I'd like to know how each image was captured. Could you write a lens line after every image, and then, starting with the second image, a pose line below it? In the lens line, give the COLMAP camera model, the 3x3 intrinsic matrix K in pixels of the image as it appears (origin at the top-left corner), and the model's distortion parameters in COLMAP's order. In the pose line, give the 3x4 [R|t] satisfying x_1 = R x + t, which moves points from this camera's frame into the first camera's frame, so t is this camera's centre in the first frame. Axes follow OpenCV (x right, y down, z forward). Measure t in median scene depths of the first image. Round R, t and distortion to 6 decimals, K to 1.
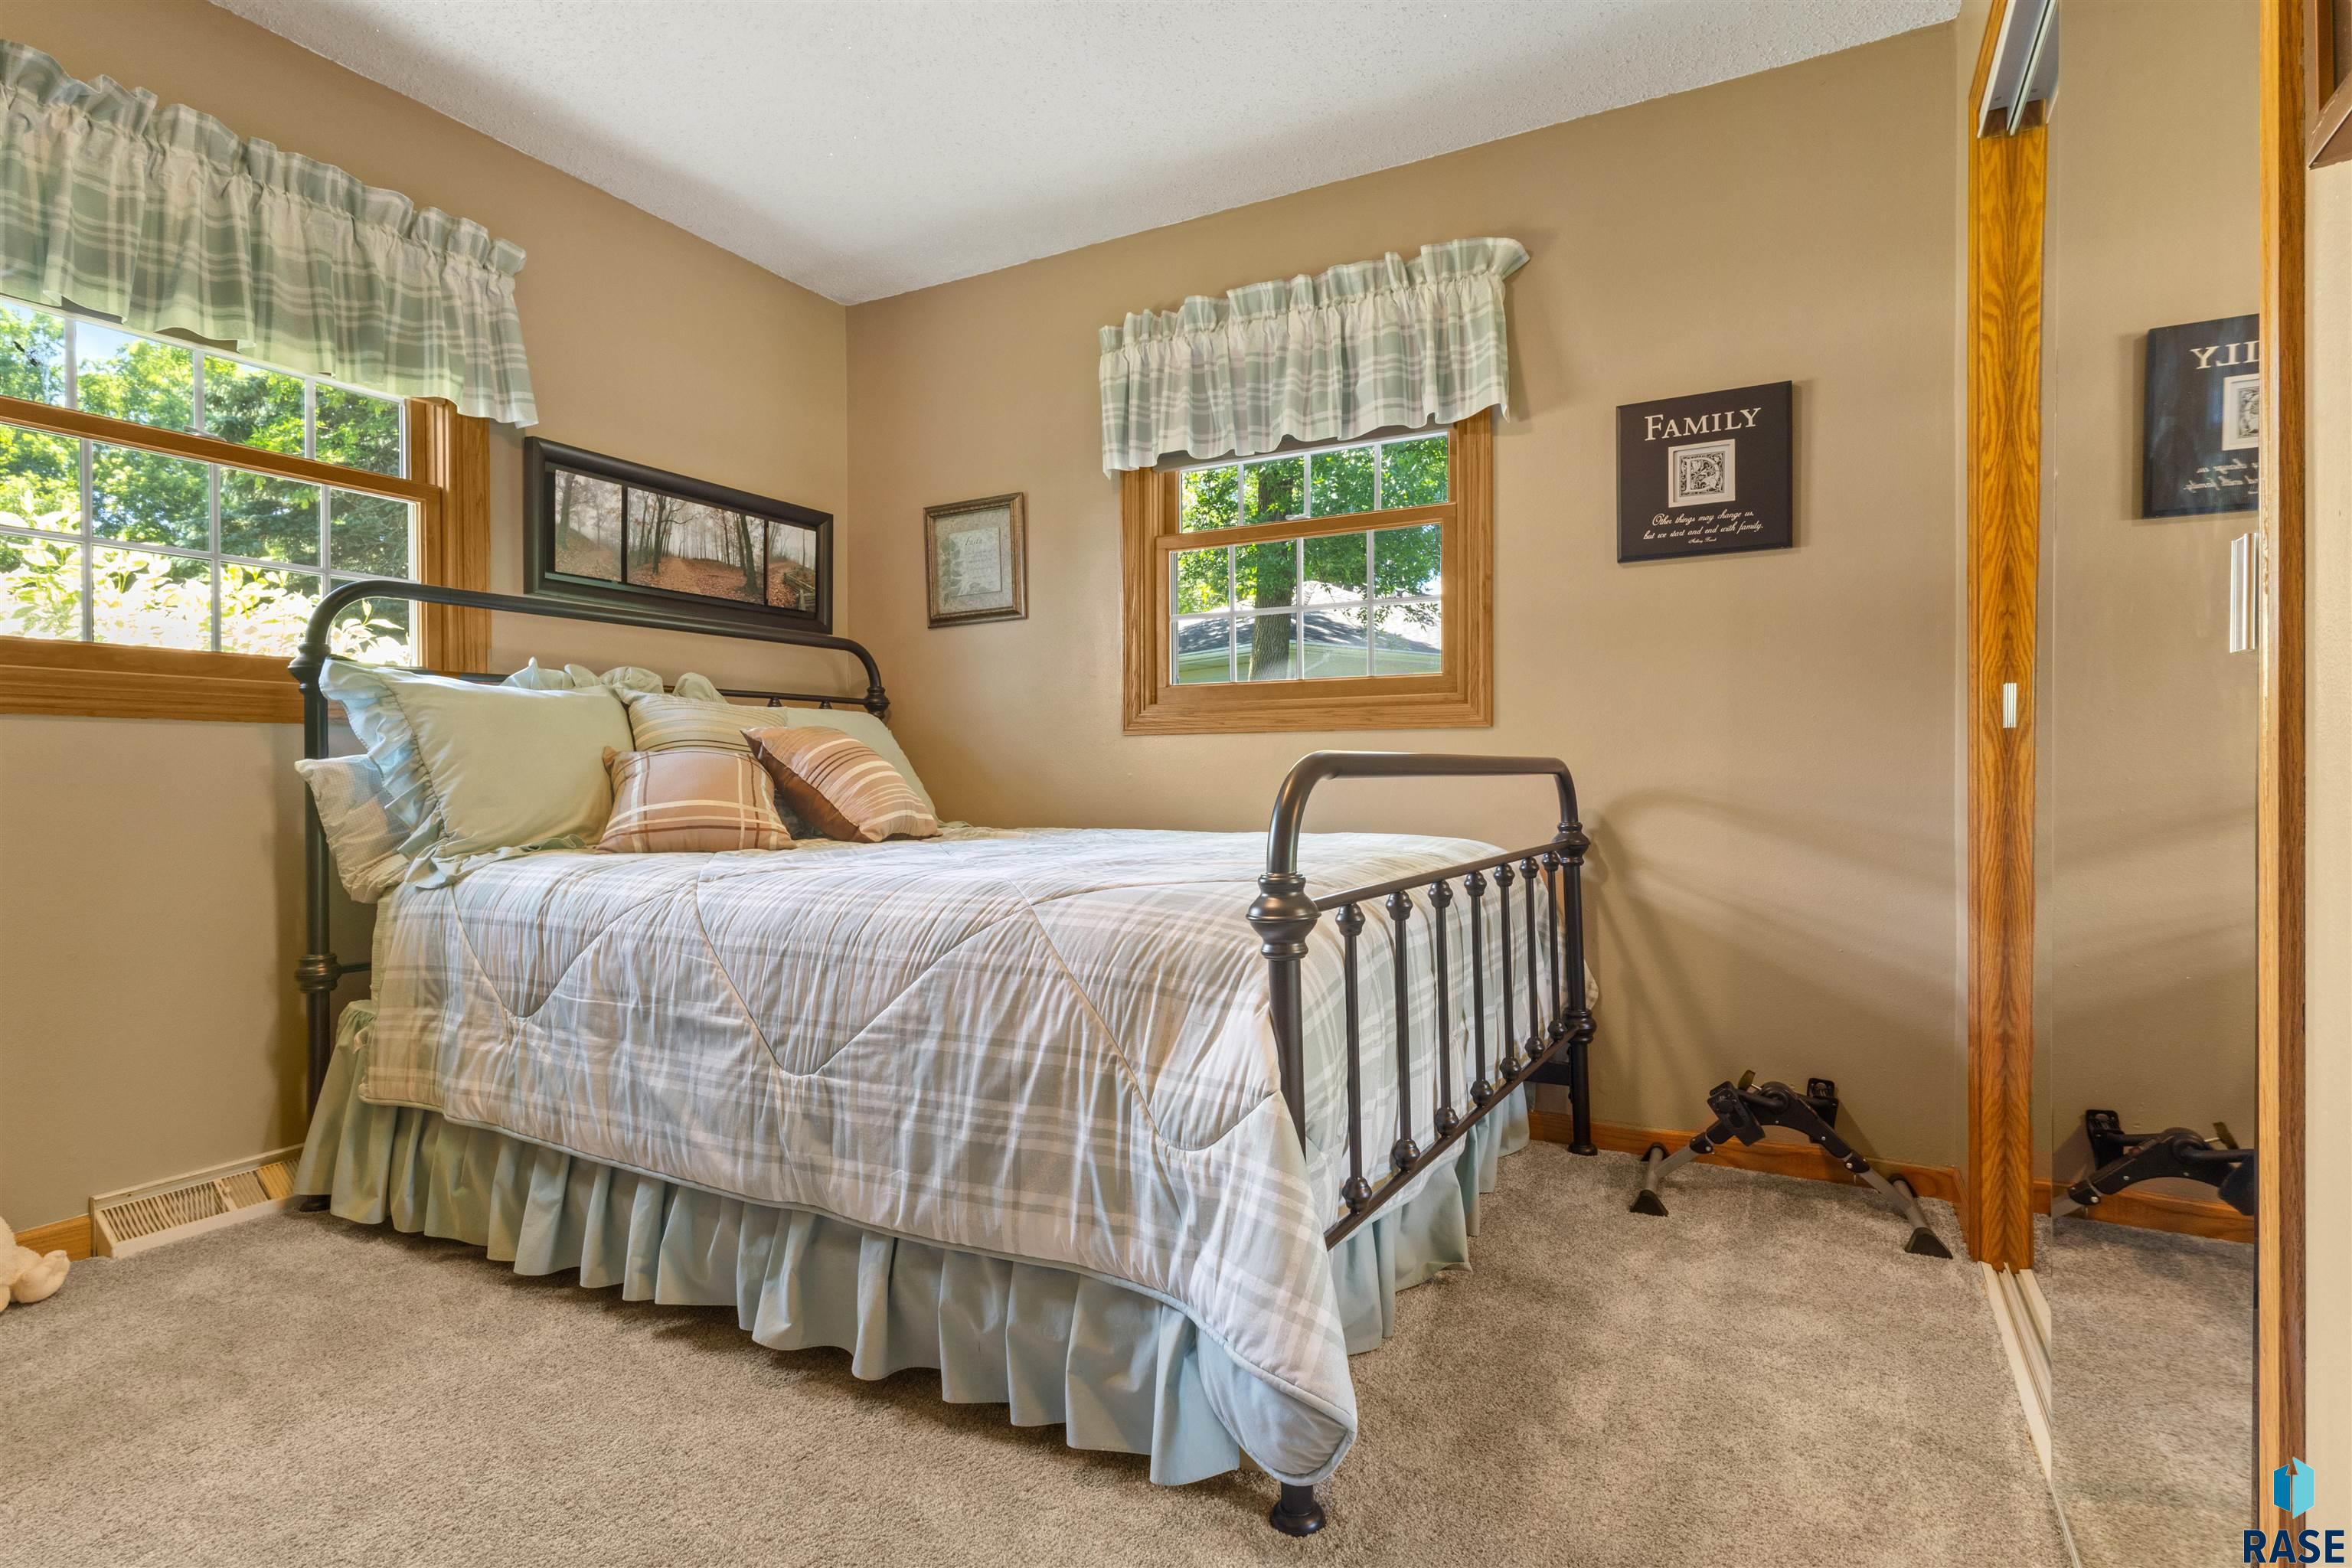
lens RADIAL K [[1172.4, 0, 1176.9], [0, 1172.4, 792.0], [0, 0, 1]] dist [0.008272, 0.001895]
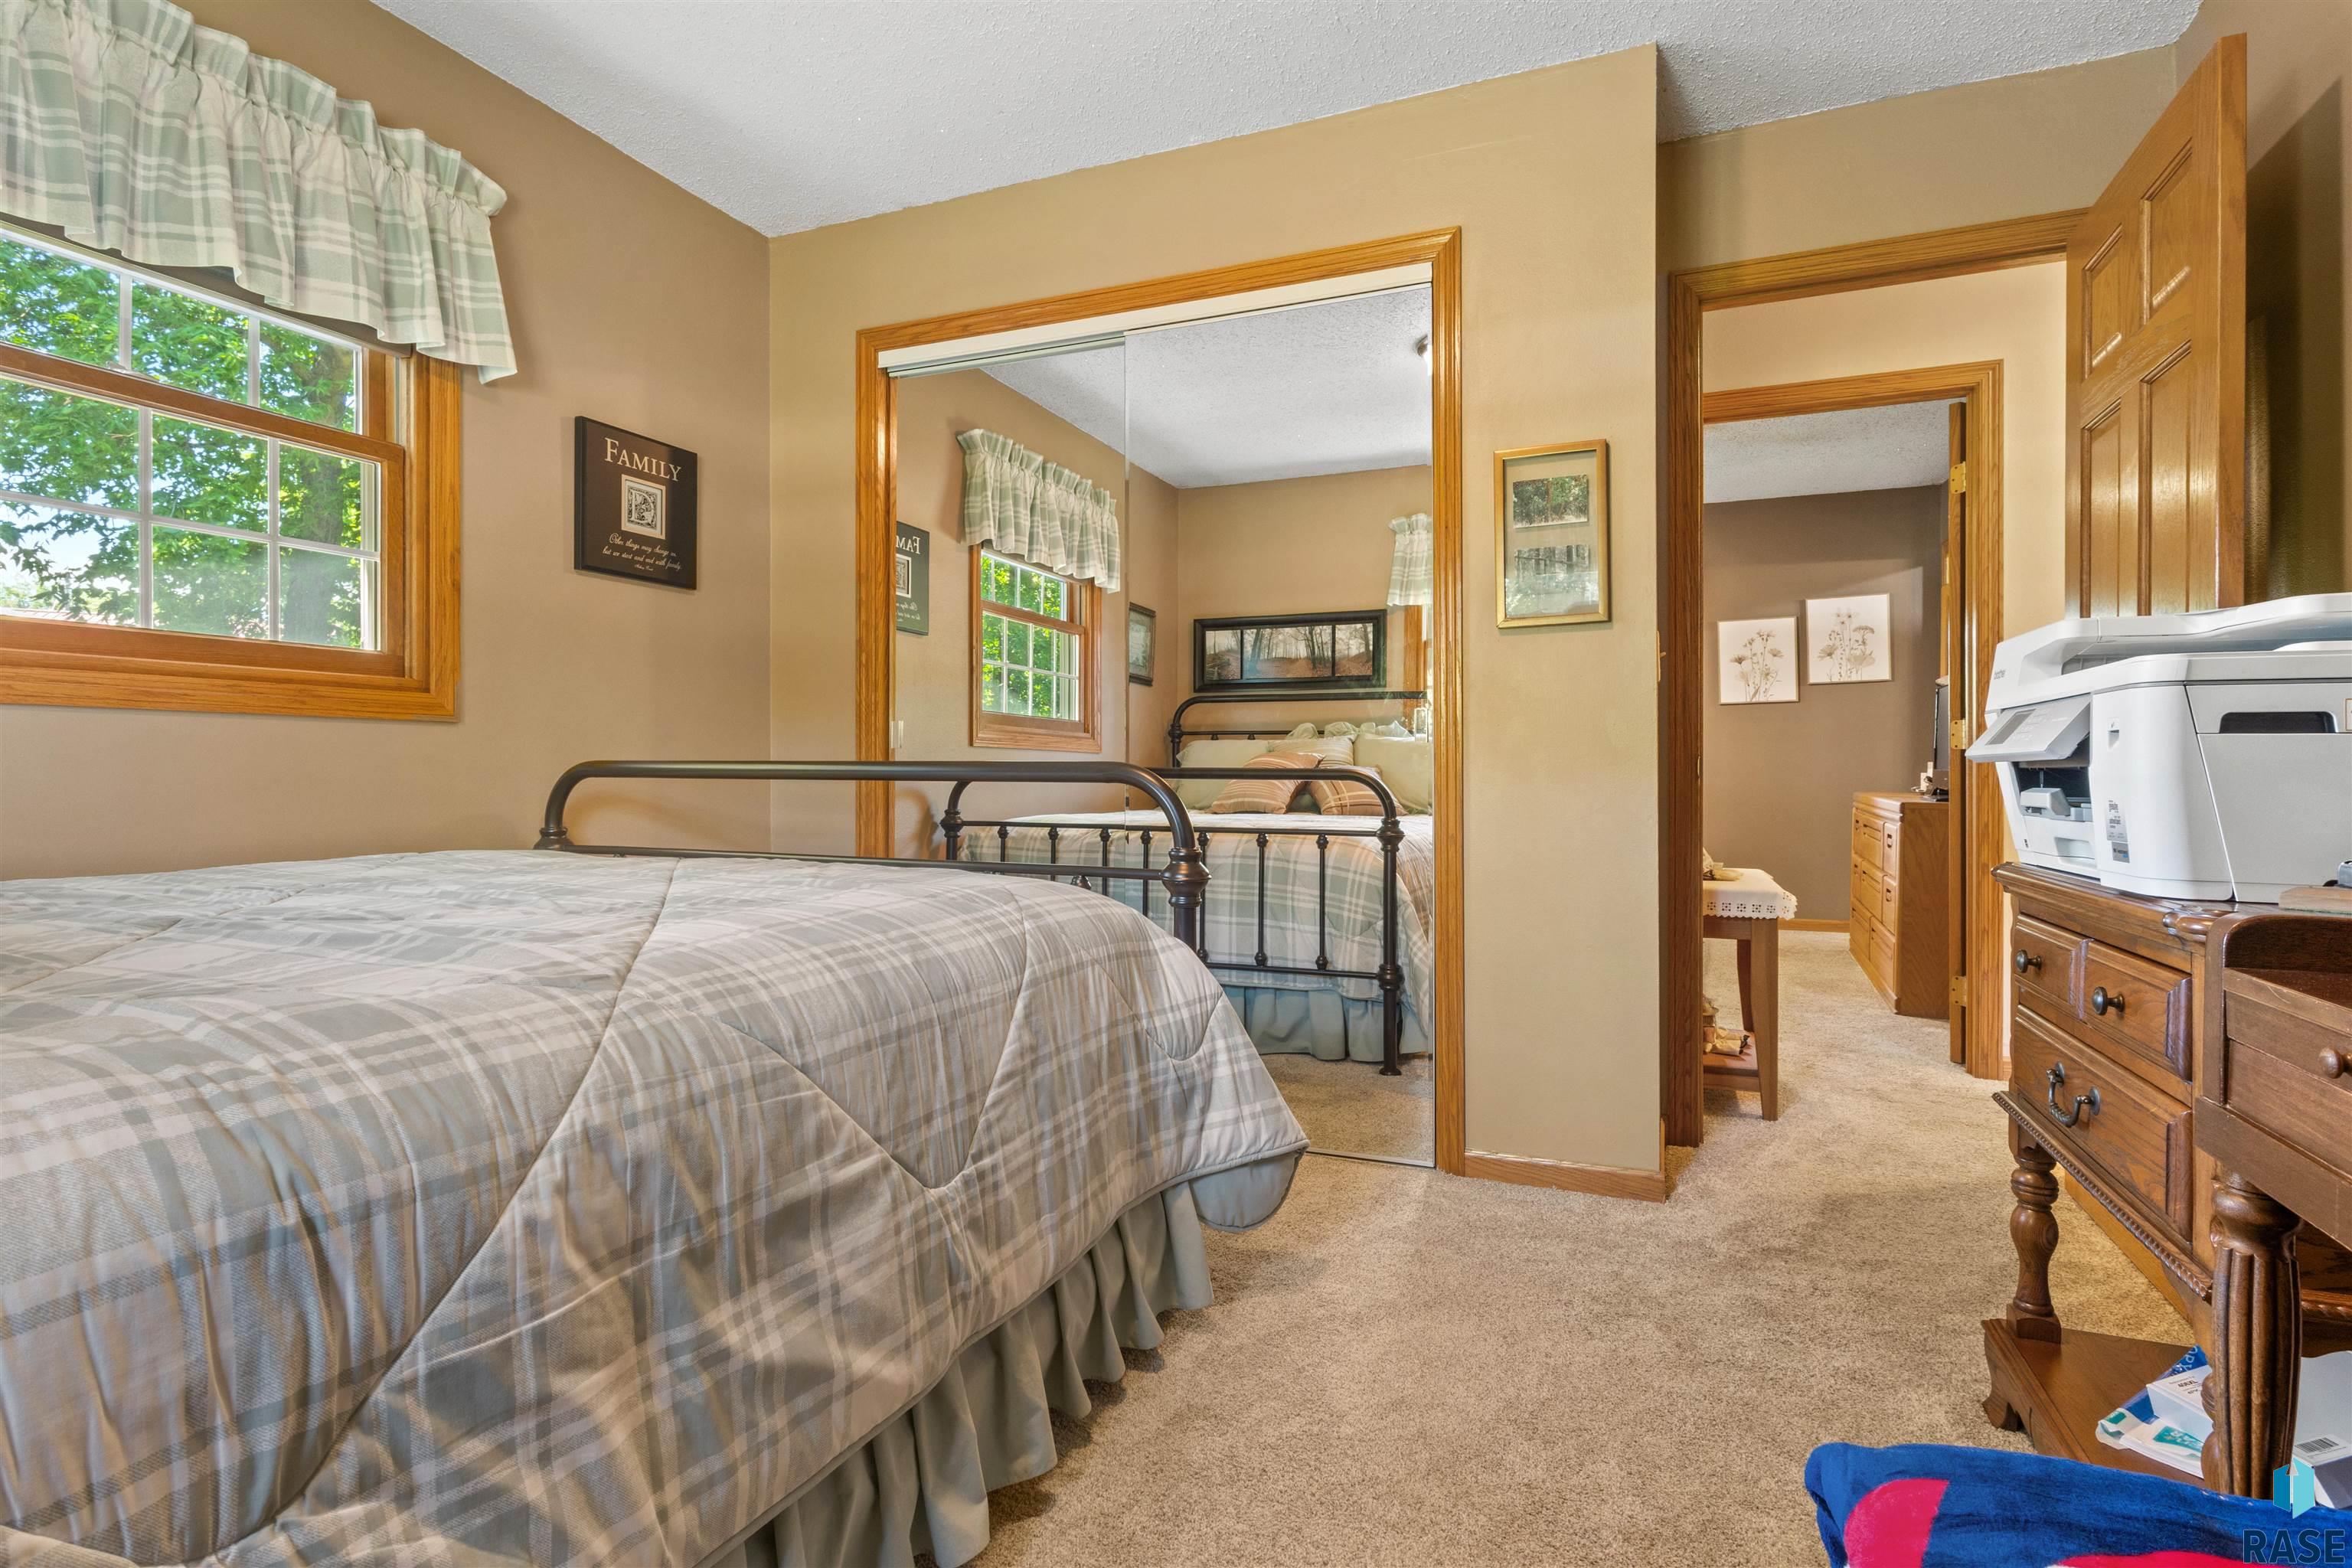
lens RADIAL K [[1172.4, 0, 1174.2], [0, 1172.4, 774.9], [0, 0, 1]] dist [0.008272, 0.001895]
pose [[-0.096234, -0.002434, 0.995356, -0.711604], [0.011109, 0.999932, 0.003519, -0.014775], [-0.995297, 0.011396, -0.096200, 0.604851]]
